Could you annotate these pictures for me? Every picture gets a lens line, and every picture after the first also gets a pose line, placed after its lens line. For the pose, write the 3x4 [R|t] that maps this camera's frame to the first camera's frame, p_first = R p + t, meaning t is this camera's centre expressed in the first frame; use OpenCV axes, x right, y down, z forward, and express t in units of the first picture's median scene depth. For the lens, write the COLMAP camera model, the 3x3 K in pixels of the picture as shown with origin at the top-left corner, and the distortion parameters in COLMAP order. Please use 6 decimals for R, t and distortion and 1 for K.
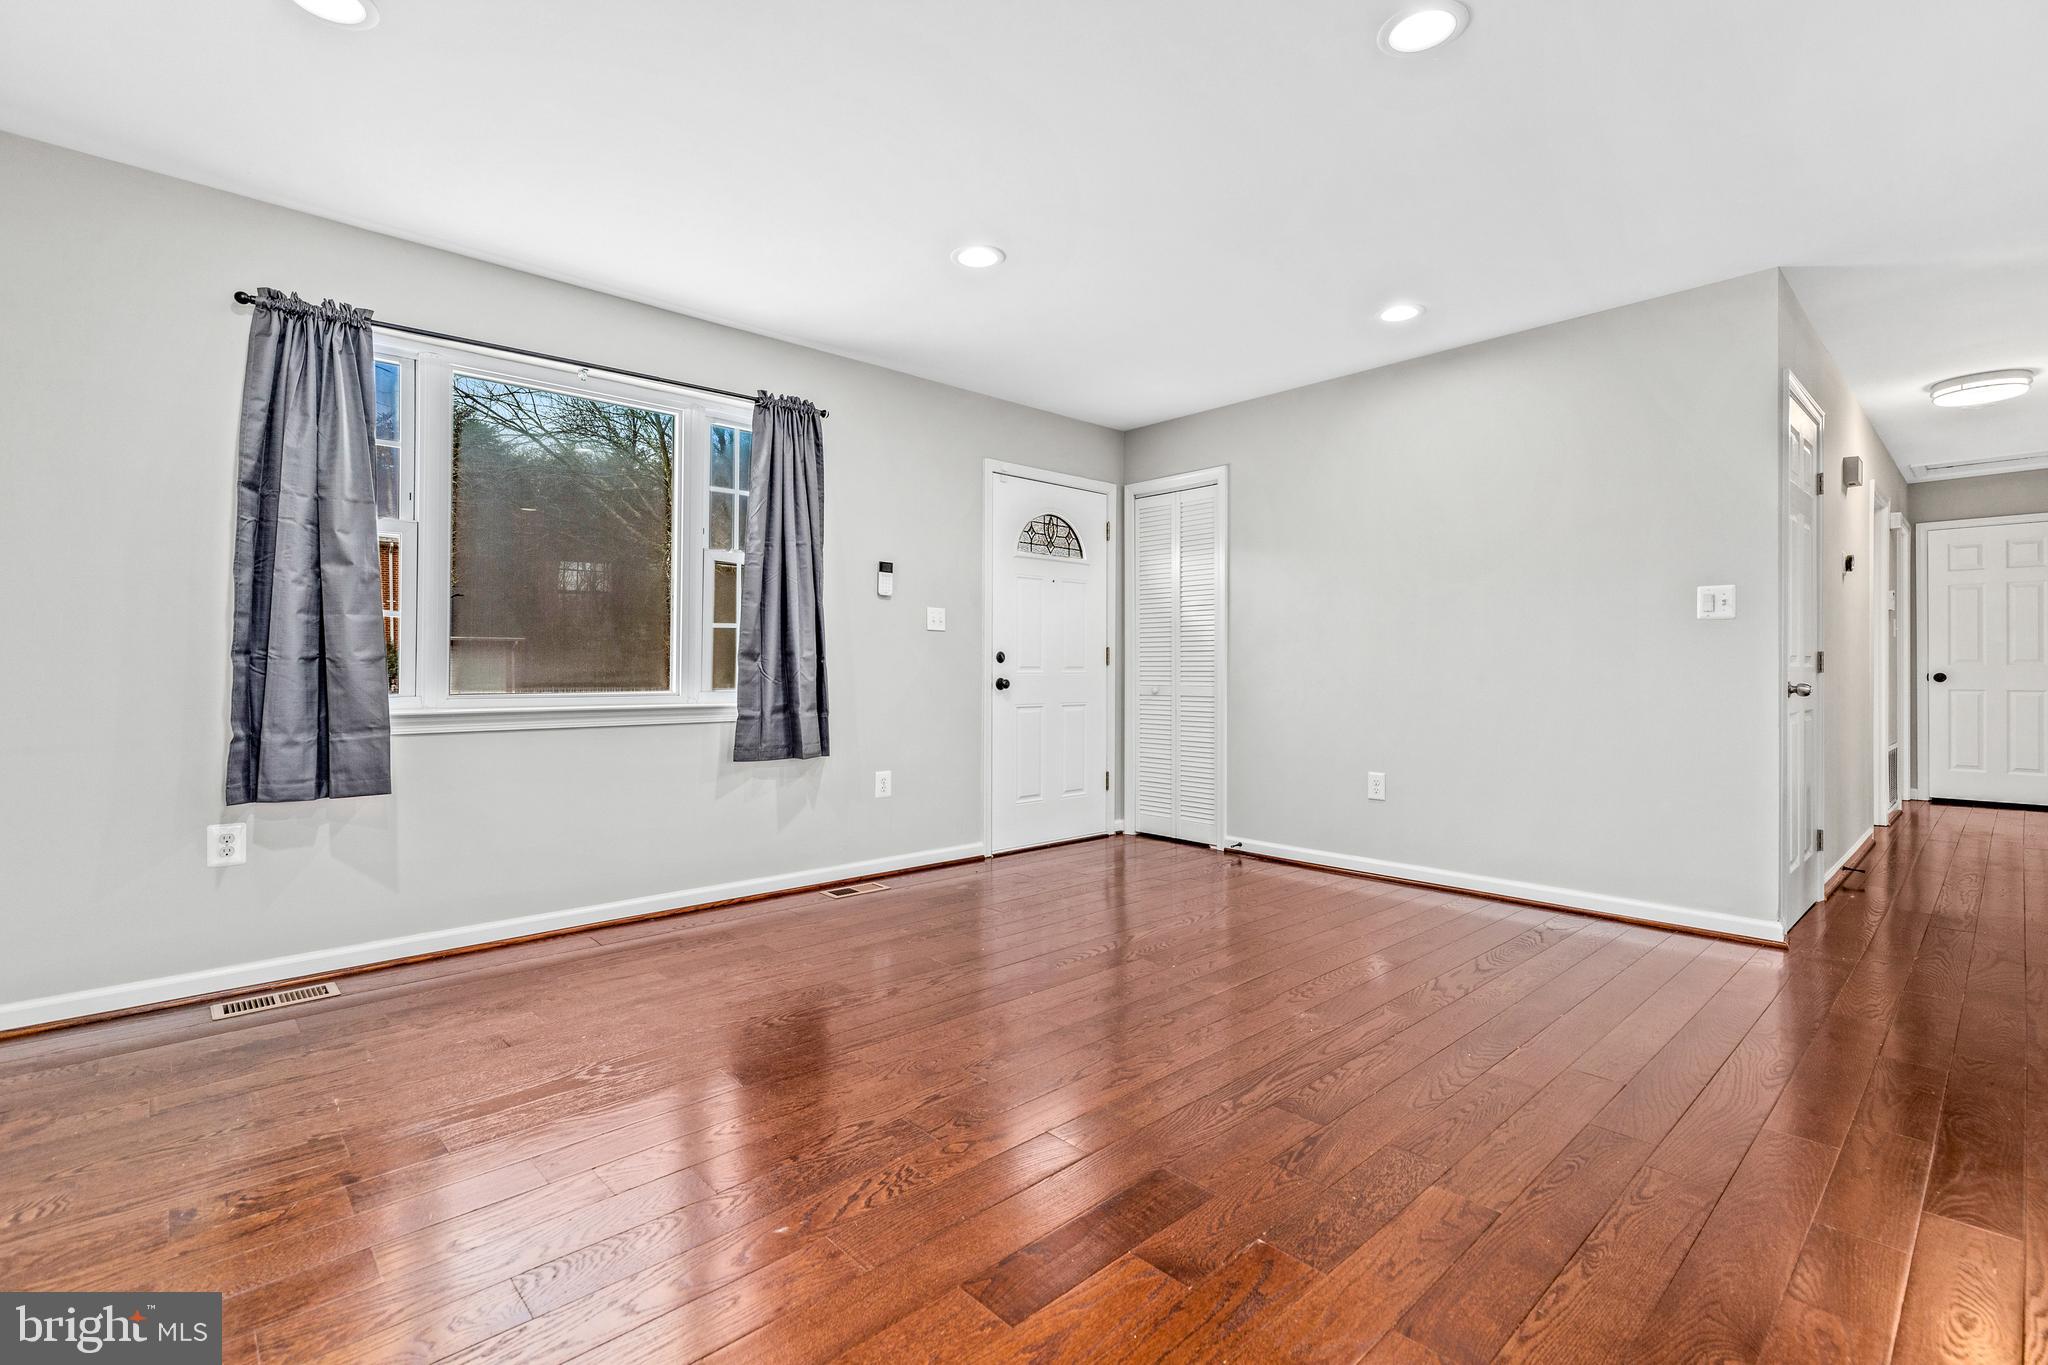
lens RADIAL K [[923.3, 0, 1011.5], [0, 923.3, 672.3], [0, 0, 1]] dist [0.008029, -0.002656]
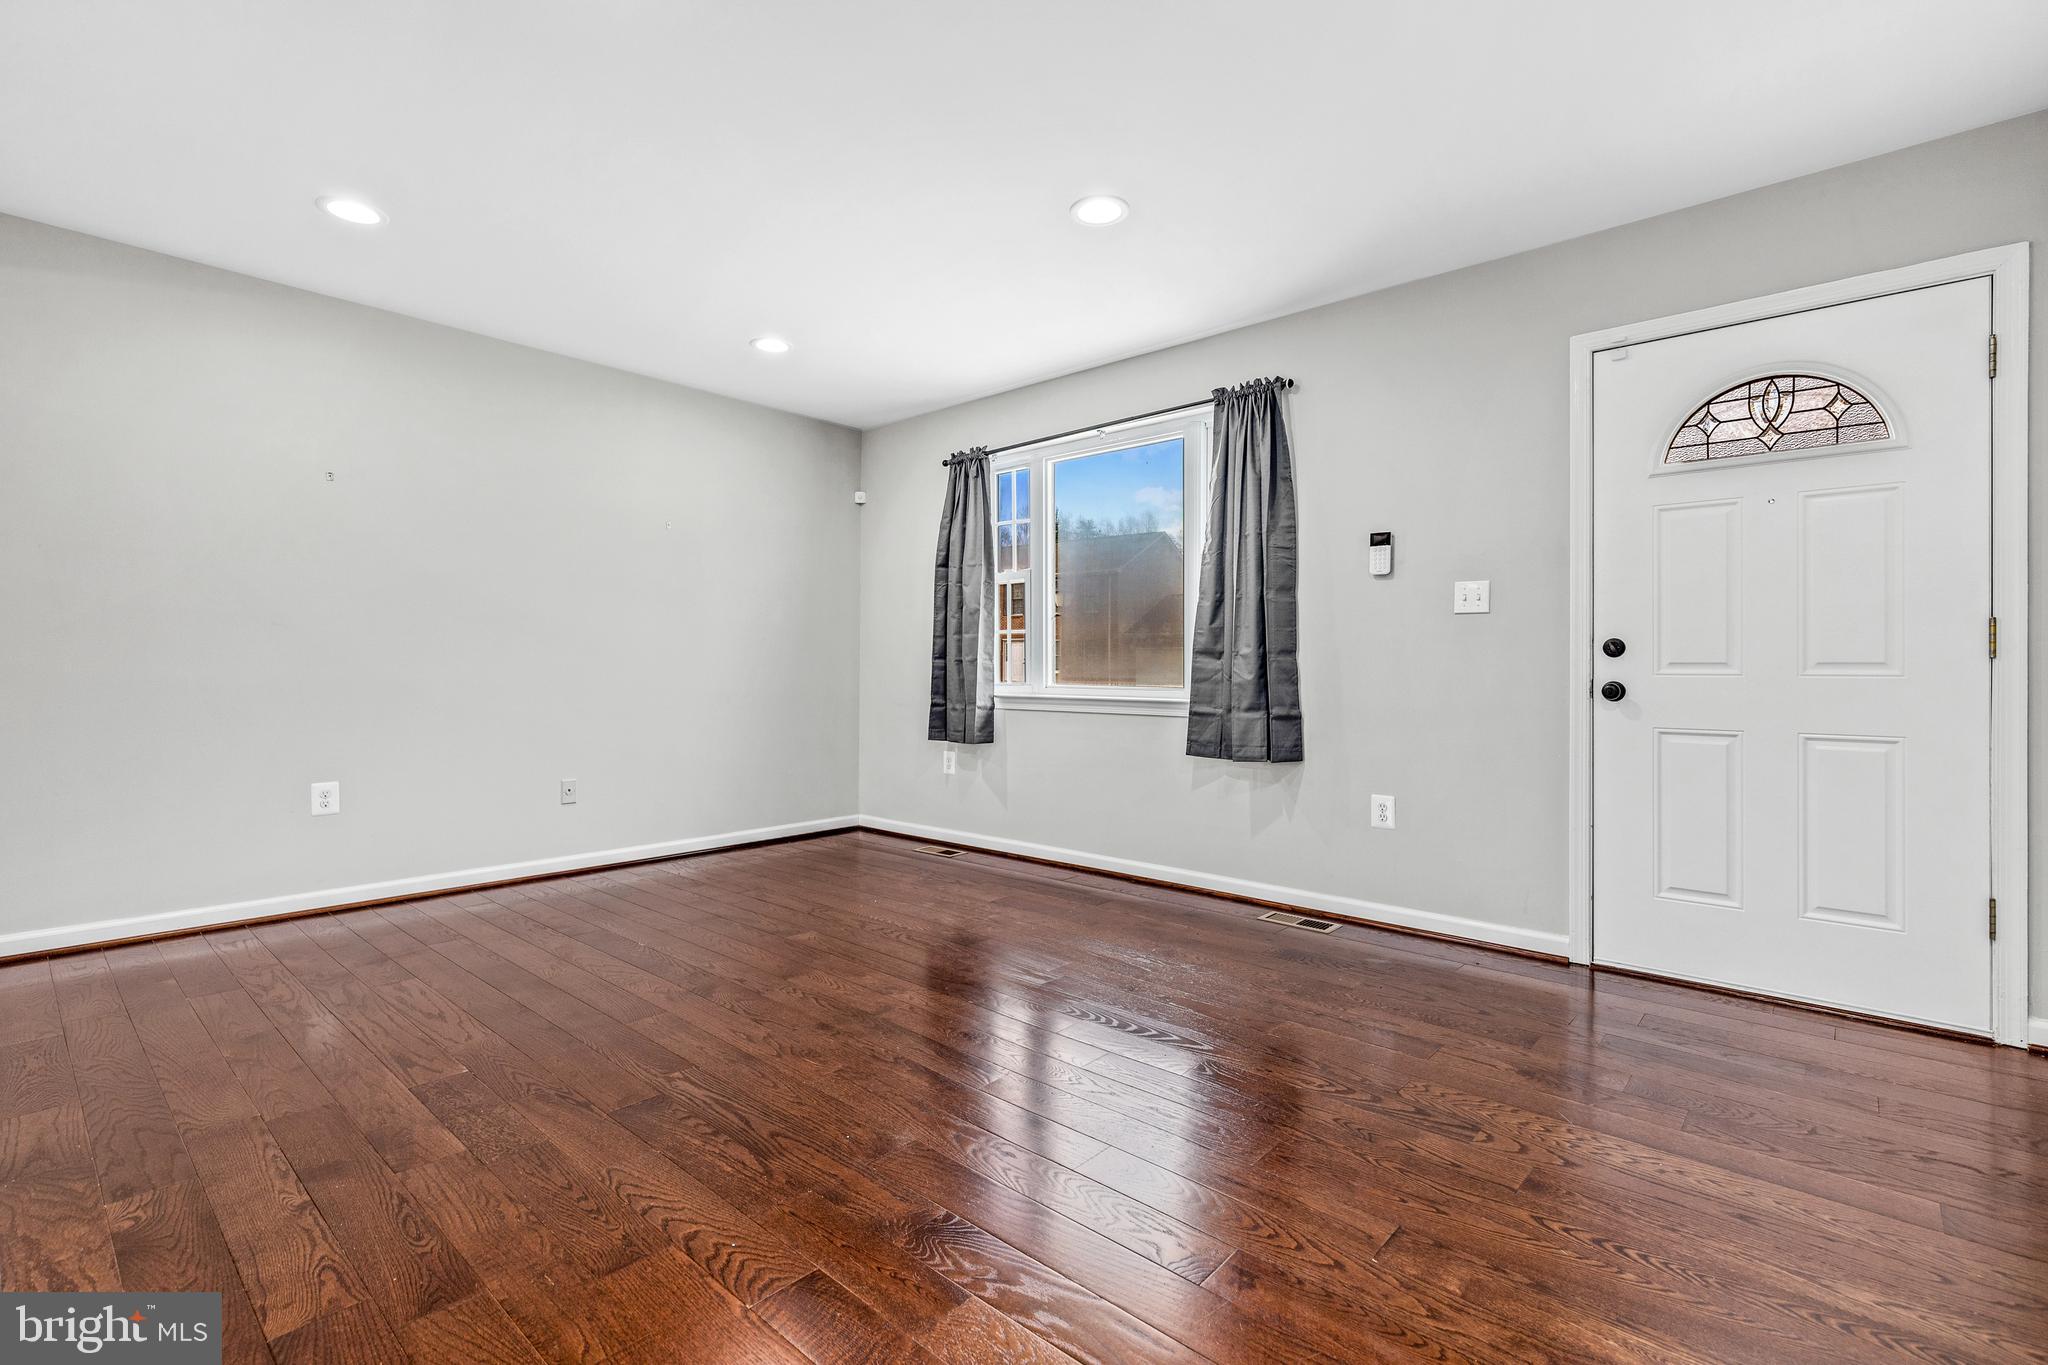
lens RADIAL K [[923.3, 0, 1023.1], [0, 923.3, 678.3], [0, 0, 1]] dist [0.008029, -0.002656]
pose [[0.102057, 0.010658, -0.994722, 0.705472], [-0.005430, 0.999934, 0.010156, -0.000407], [0.994764, 0.004365, 0.102108, 0.684458]]
